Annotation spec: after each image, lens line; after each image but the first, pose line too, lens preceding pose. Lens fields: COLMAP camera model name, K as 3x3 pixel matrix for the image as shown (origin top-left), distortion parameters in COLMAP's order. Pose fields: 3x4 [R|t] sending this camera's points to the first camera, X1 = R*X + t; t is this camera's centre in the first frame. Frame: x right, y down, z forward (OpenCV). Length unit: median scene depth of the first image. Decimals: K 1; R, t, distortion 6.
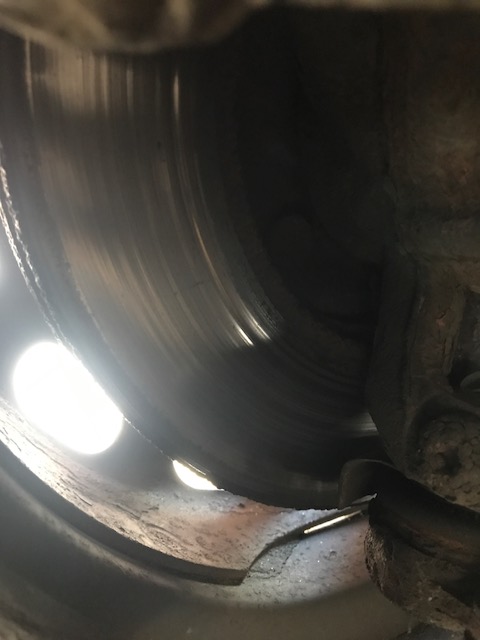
lens RADIAL K [[545.3, 0, 241.1], [0, 545.3, 318.8], [0, 0, 1]] dist [-0.008648, 0.002304]
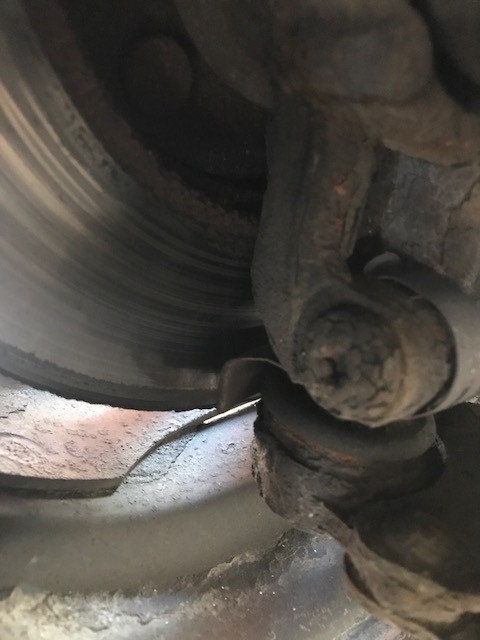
lens RADIAL K [[545.3, 0, 238.6], [0, 545.3, 319.7], [0, 0, 1]] dist [-0.008648, 0.002304]
pose [[0.996512, -0.020942, 0.080778, 0.154330], [0.000294, 0.968875, 0.247551, -0.006264], [-0.083448, -0.246664, 0.965502, 0.223393]]
